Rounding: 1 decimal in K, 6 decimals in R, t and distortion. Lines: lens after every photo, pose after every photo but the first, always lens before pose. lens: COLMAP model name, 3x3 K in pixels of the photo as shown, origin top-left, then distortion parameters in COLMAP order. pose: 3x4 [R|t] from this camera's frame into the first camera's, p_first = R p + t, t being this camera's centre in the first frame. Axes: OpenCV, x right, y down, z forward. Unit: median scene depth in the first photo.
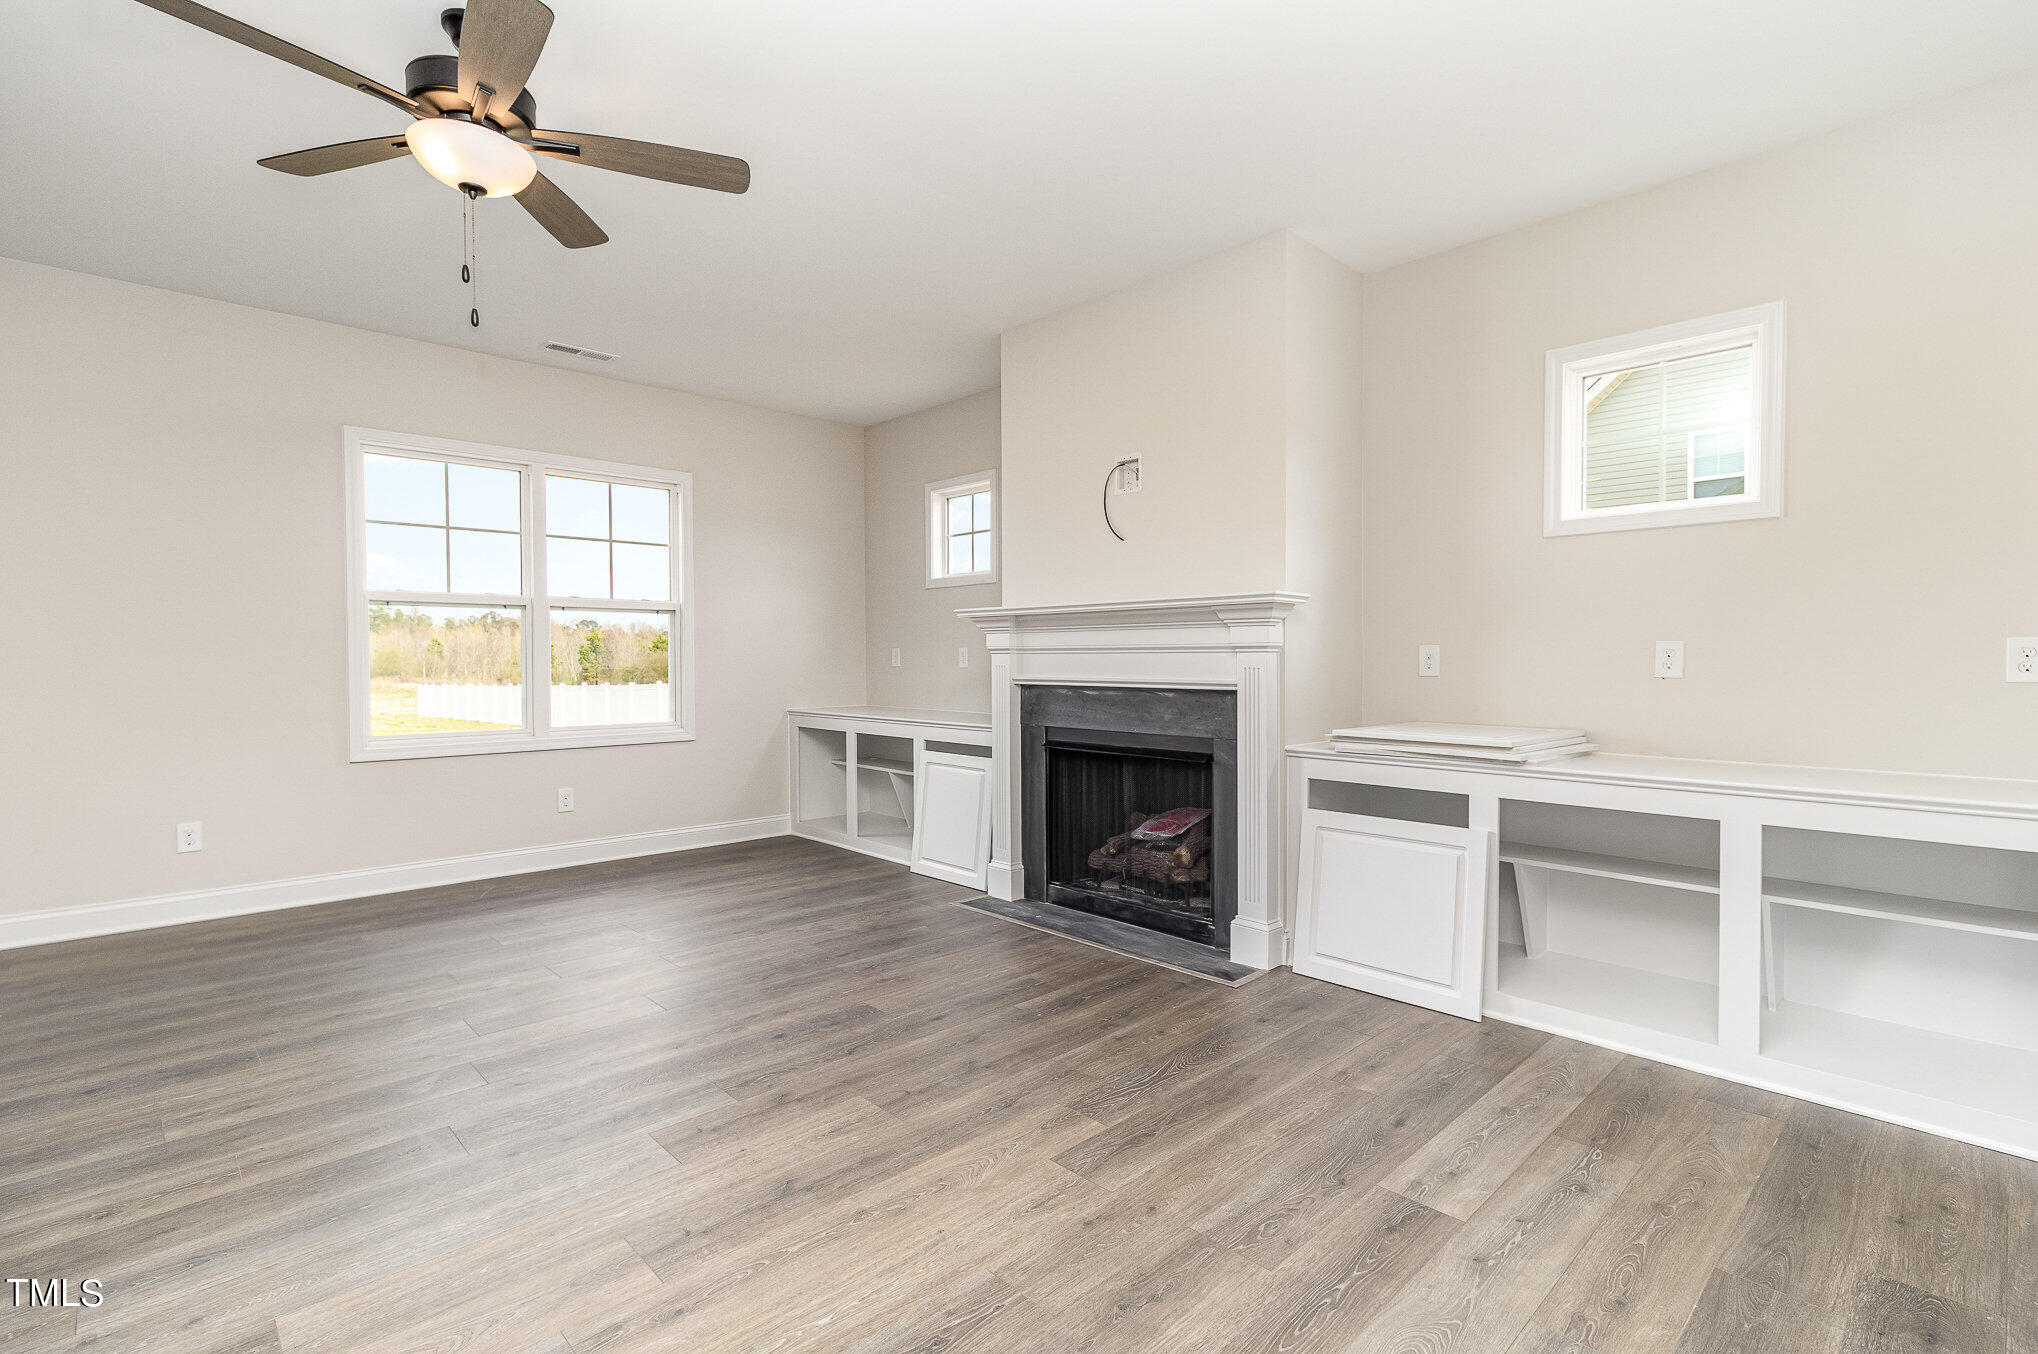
lens RADIAL K [[944.2, 0, 1044.3], [0, 944.2, 679.3], [0, 0, 1]] dist [0.017411, -0.000670]
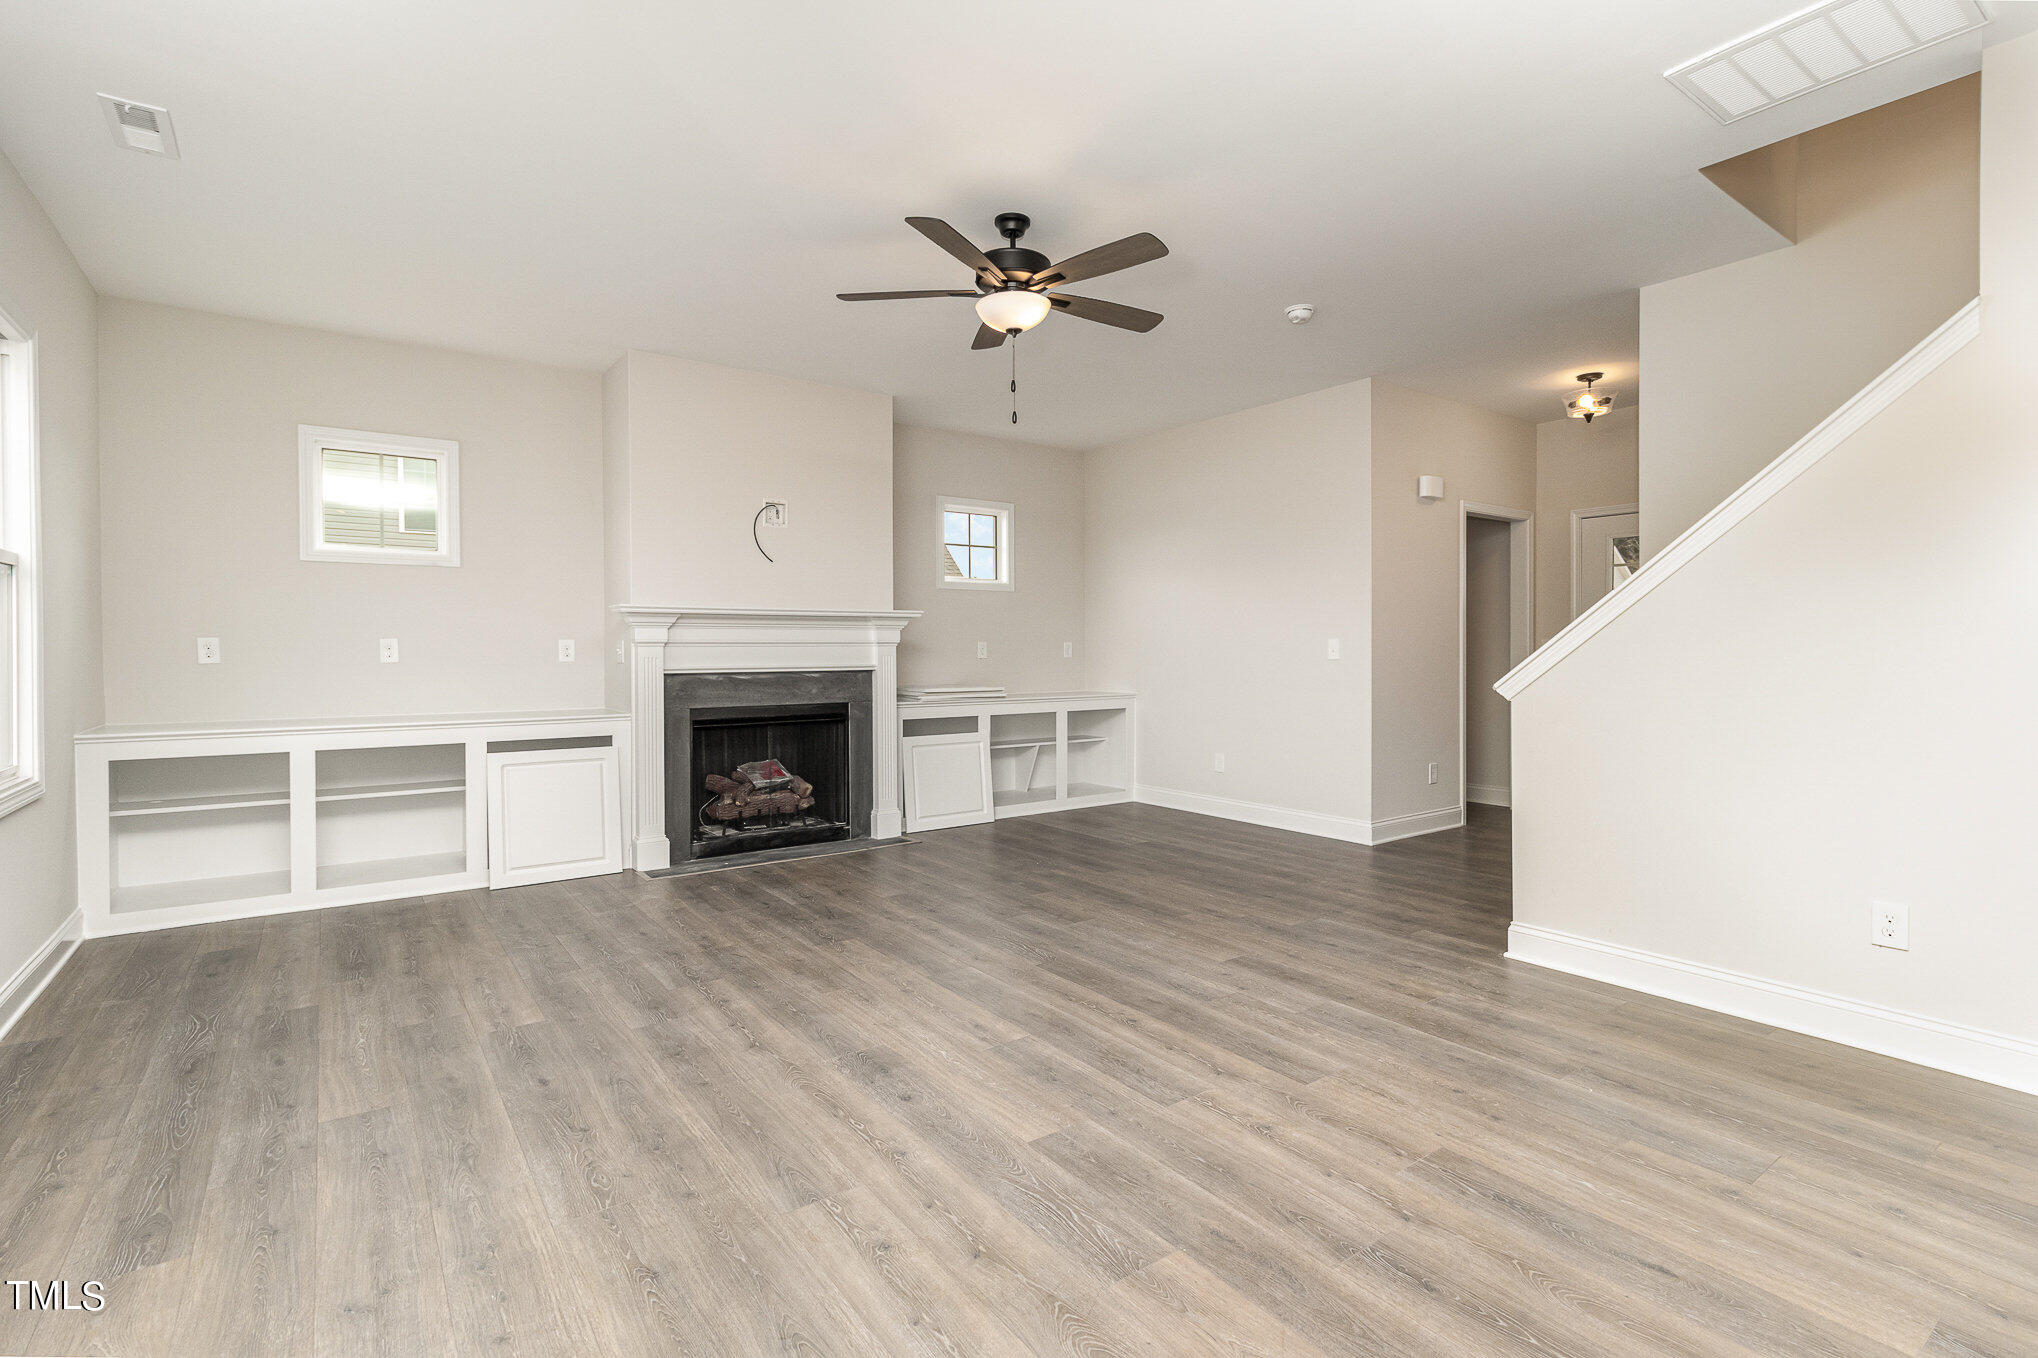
lens RADIAL K [[950.7, 0, 1036.8], [0, 950.7, 653.2], [0, 0, 1]] dist [0.001683, -0.000260]
pose [[0.122262, -0.003010, 0.992493, -1.215051], [0.025070, 0.999686, -0.000056, -0.008536], [-0.992181, 0.024889, 0.122299, 0.470353]]
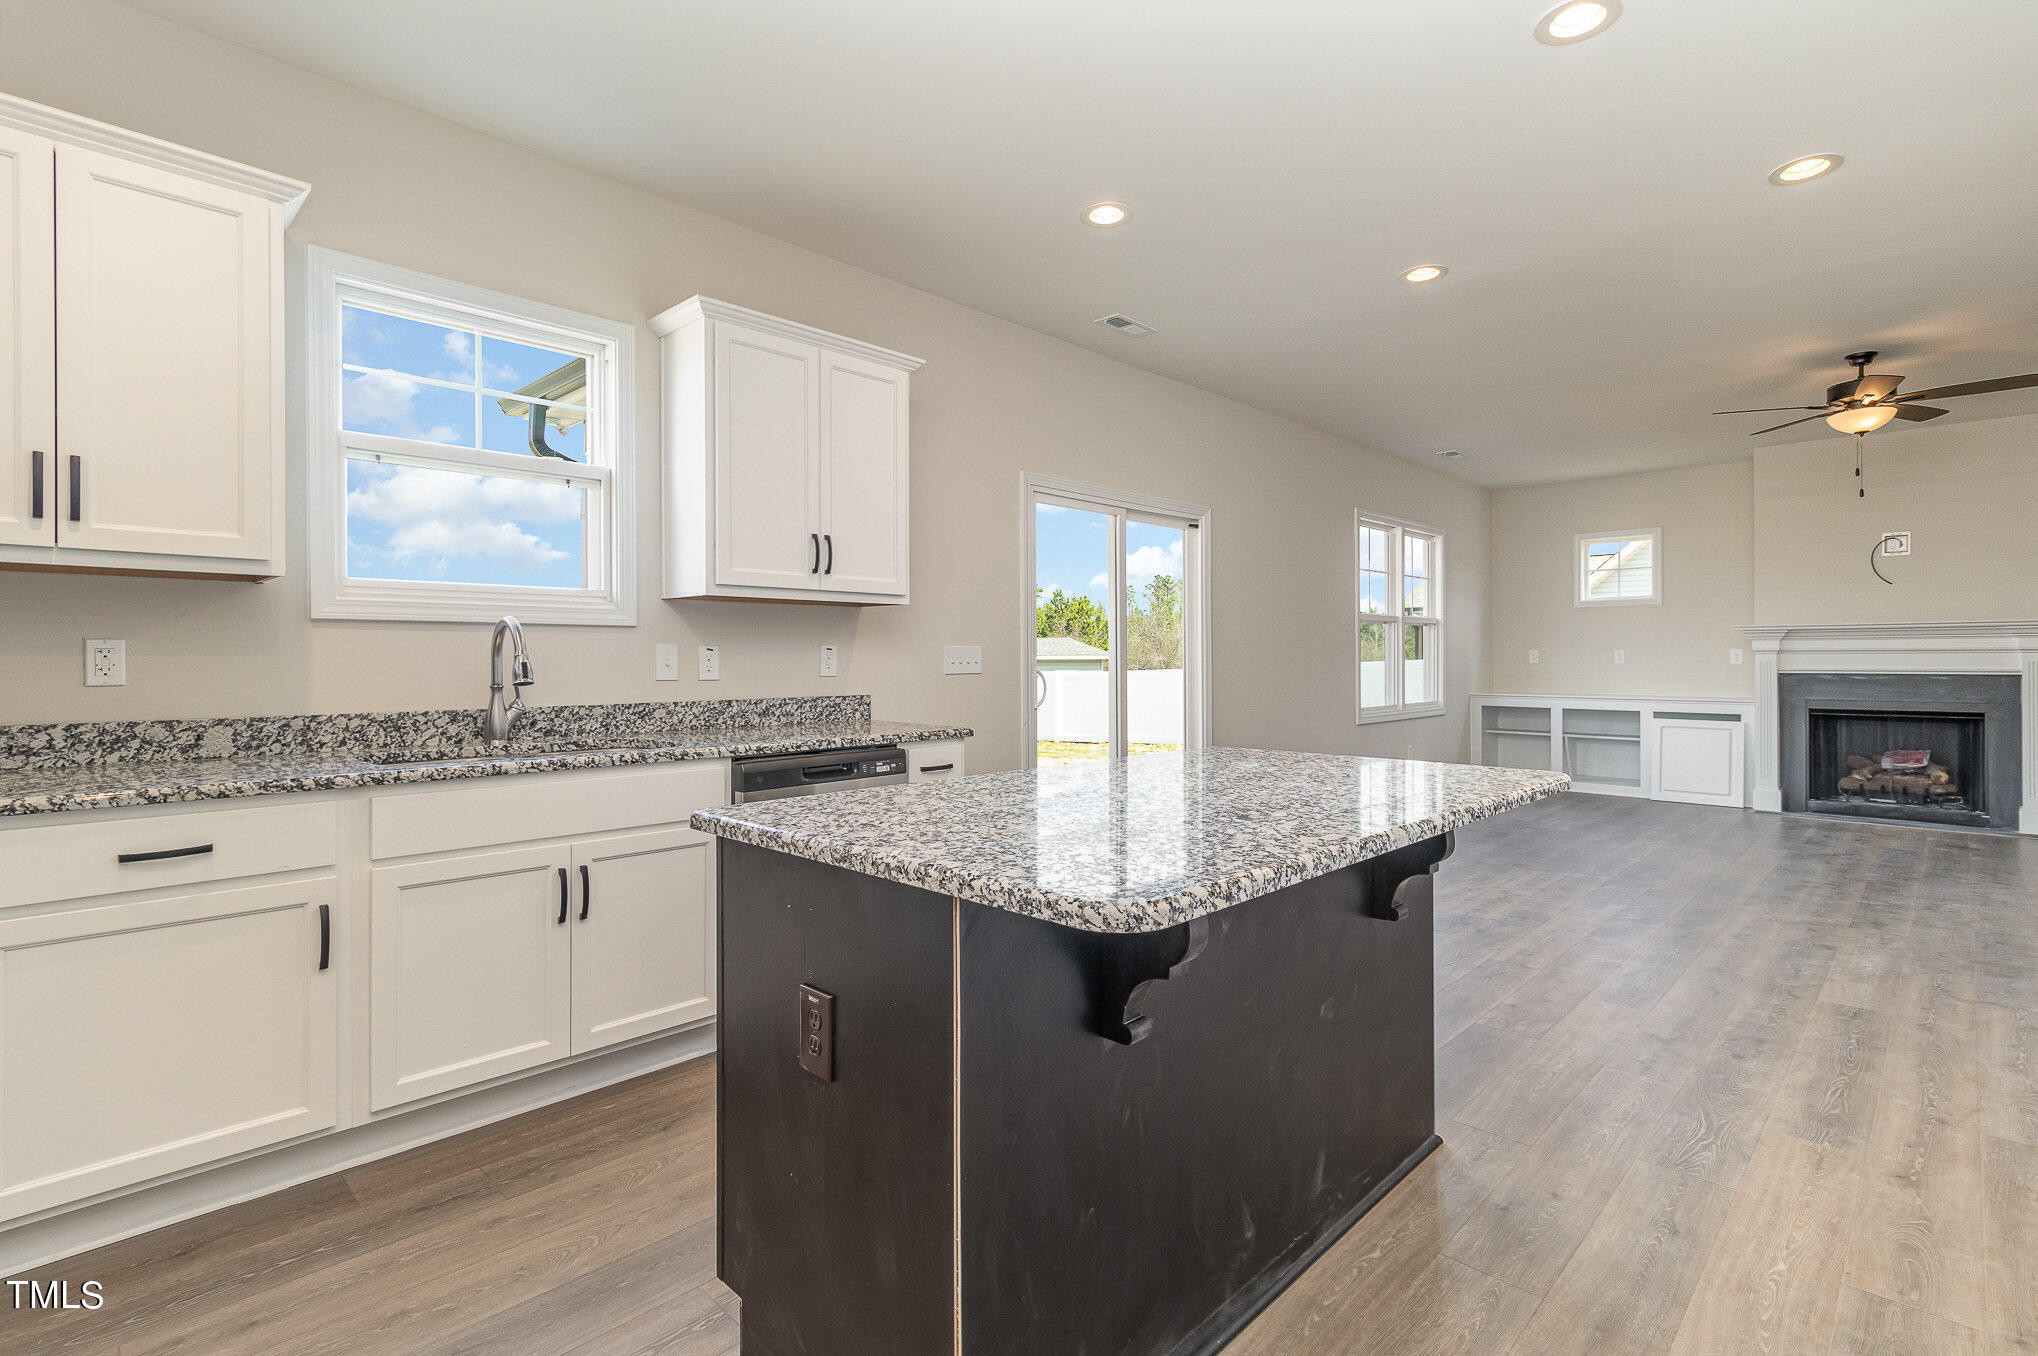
lens RADIAL K [[950.7, 0, 1036.8], [0, 950.7, 652.2], [0, 0, 1]] dist [0.001683, -0.000260]
pose [[0.999291, 0.000181, 0.037648, -1.472042], [0.000934, 0.999562, -0.029582, 0.017775], [-0.037637, 0.029596, 0.998853, -0.597563]]
